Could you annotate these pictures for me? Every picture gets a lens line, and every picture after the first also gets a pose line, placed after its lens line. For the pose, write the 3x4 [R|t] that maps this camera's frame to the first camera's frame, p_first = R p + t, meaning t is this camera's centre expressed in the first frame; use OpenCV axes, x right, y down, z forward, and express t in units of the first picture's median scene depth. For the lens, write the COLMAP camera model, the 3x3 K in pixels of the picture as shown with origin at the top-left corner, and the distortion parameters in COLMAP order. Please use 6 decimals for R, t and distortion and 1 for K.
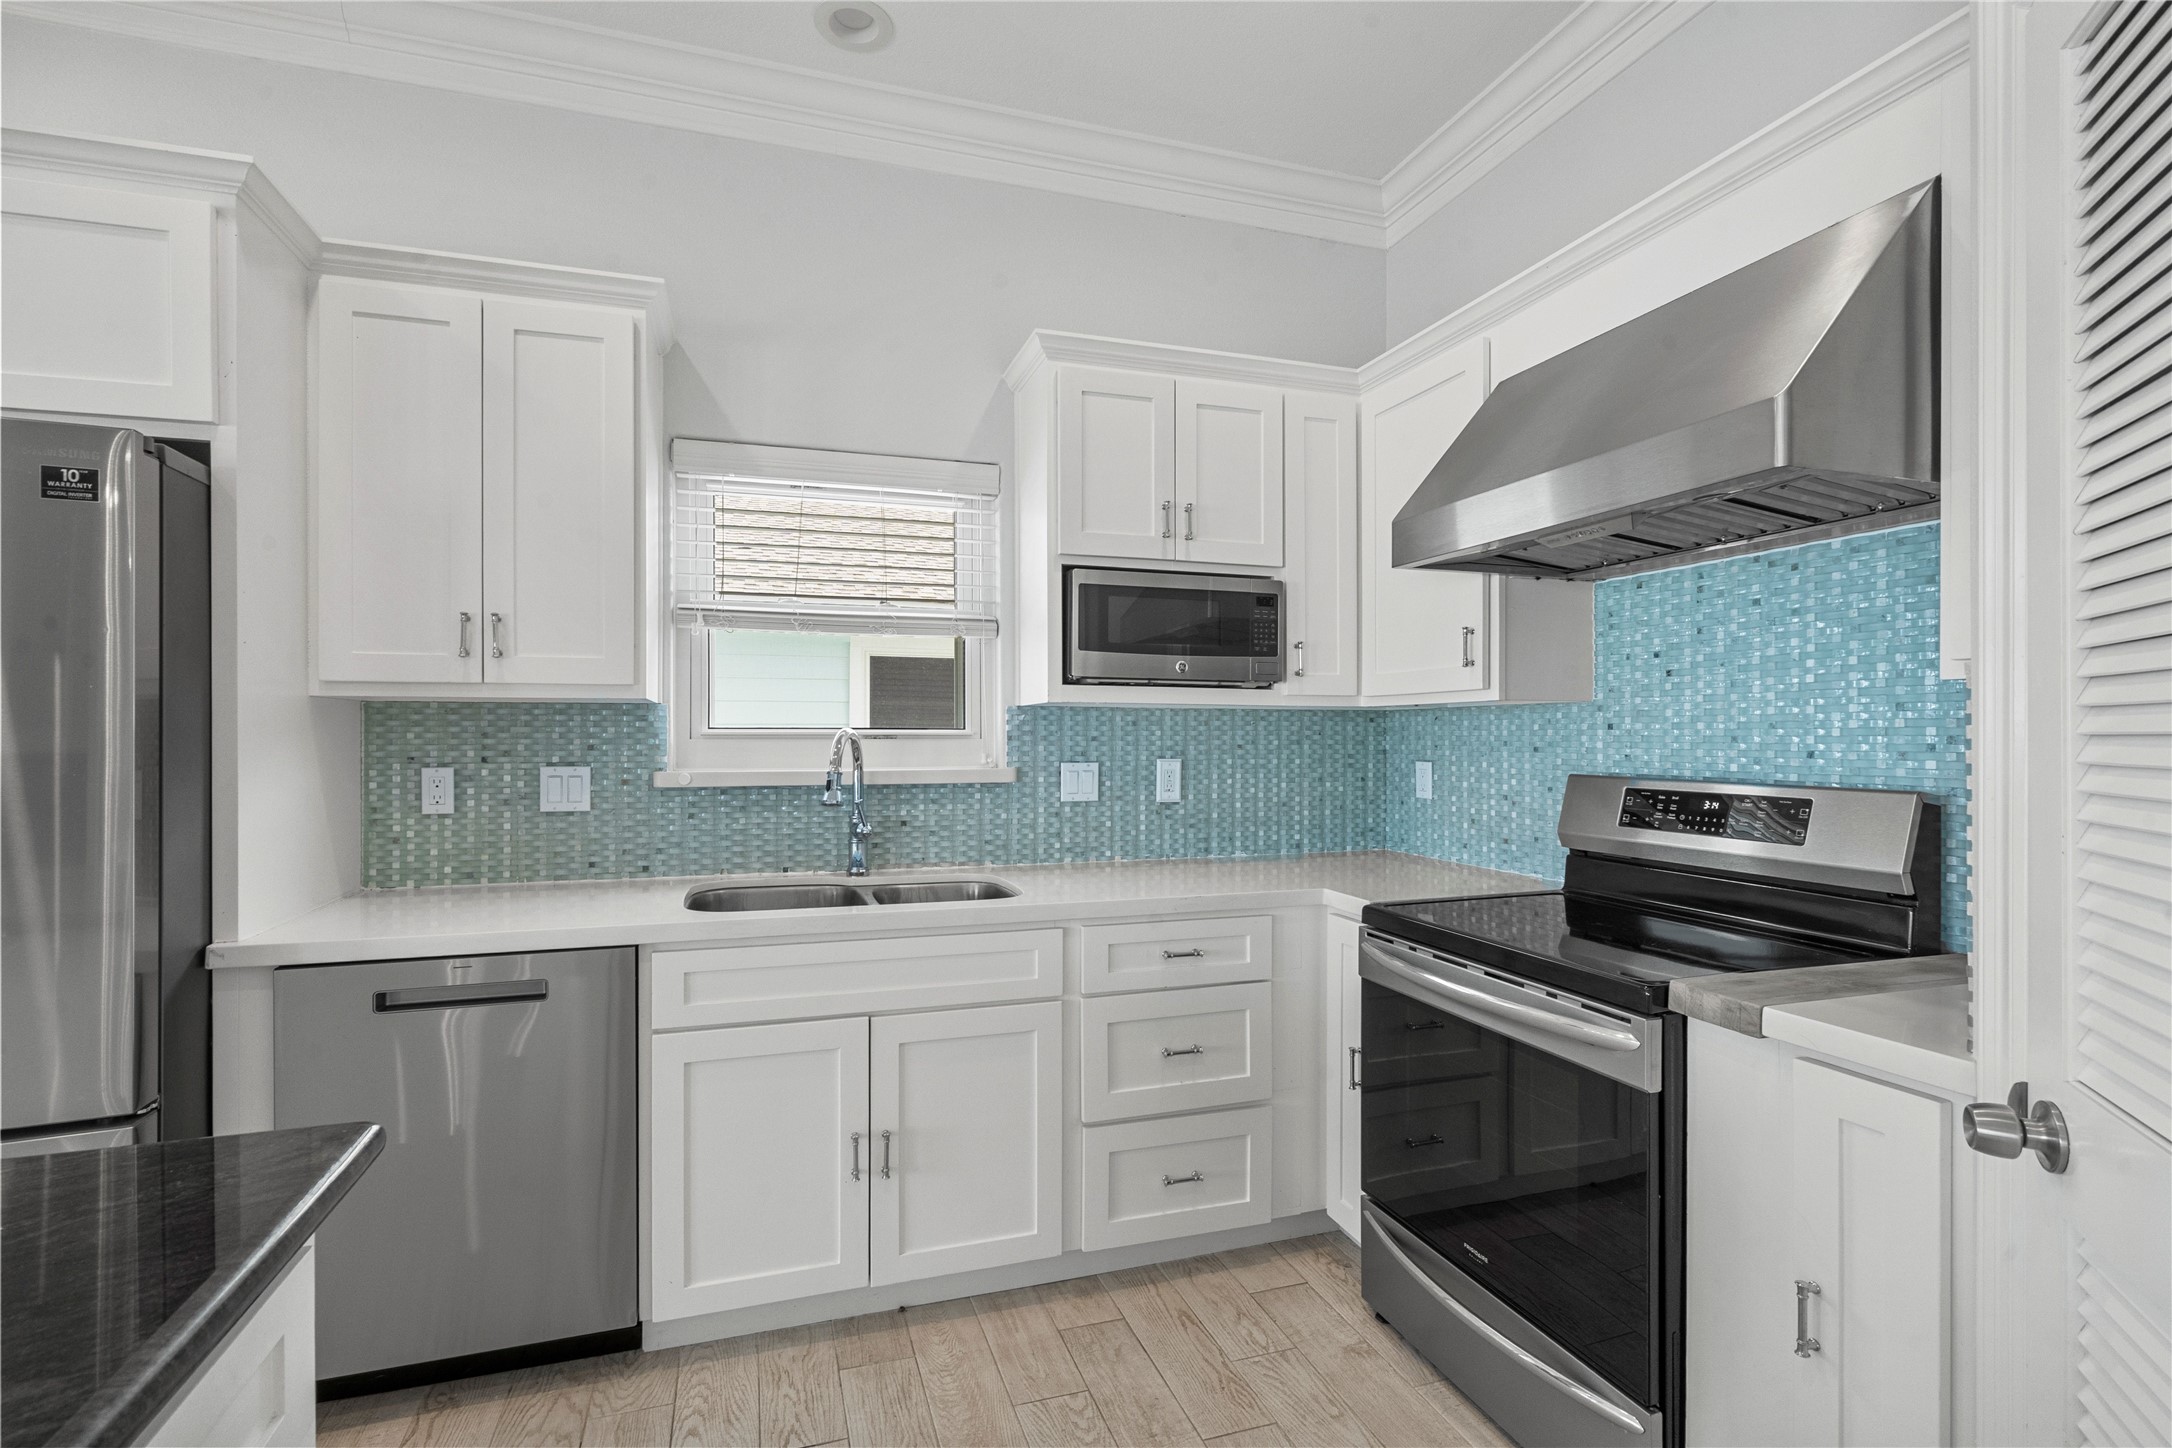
lens RADIAL K [[998.6, 0, 1080.2], [0, 998.6, 734.6], [0, 0, 1]] dist [0.000032, 0.001301]
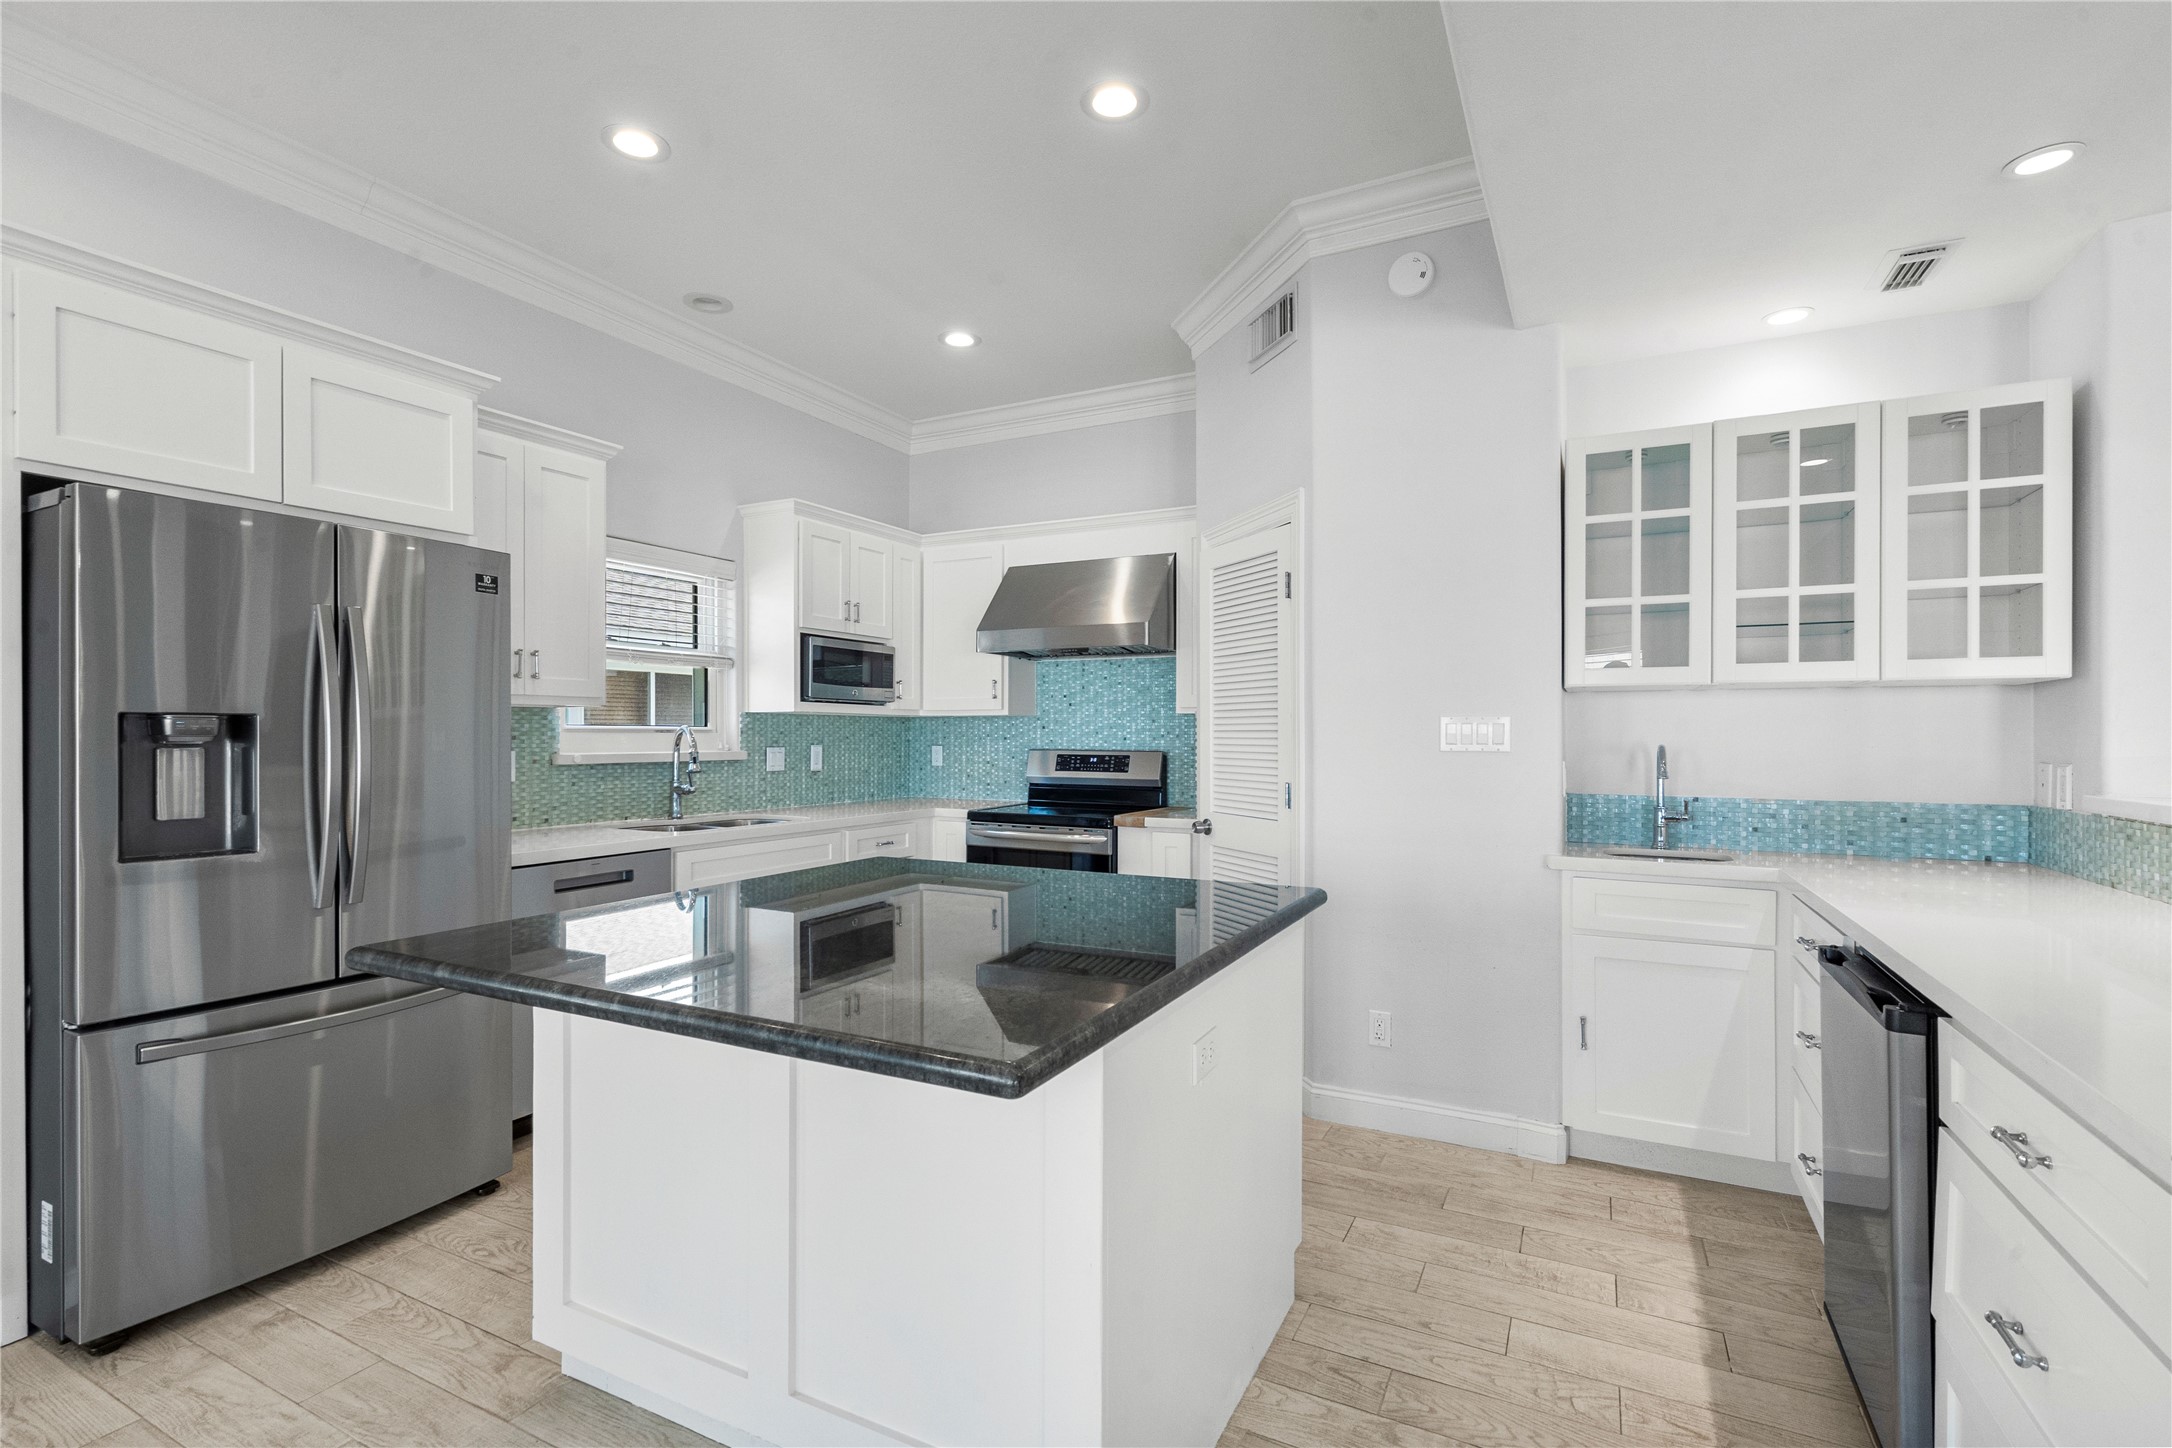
lens RADIAL K [[998.6, 0, 1080.2], [0, 998.6, 734.6], [0, 0, 1]] dist [0.000032, 0.001301]
pose [[0.712538, 0.001148, 0.701633, -0.882481], [-0.001863, 0.999998, 0.000256, 0.006456], [-0.701631, -0.001490, 0.712538, -0.578092]]
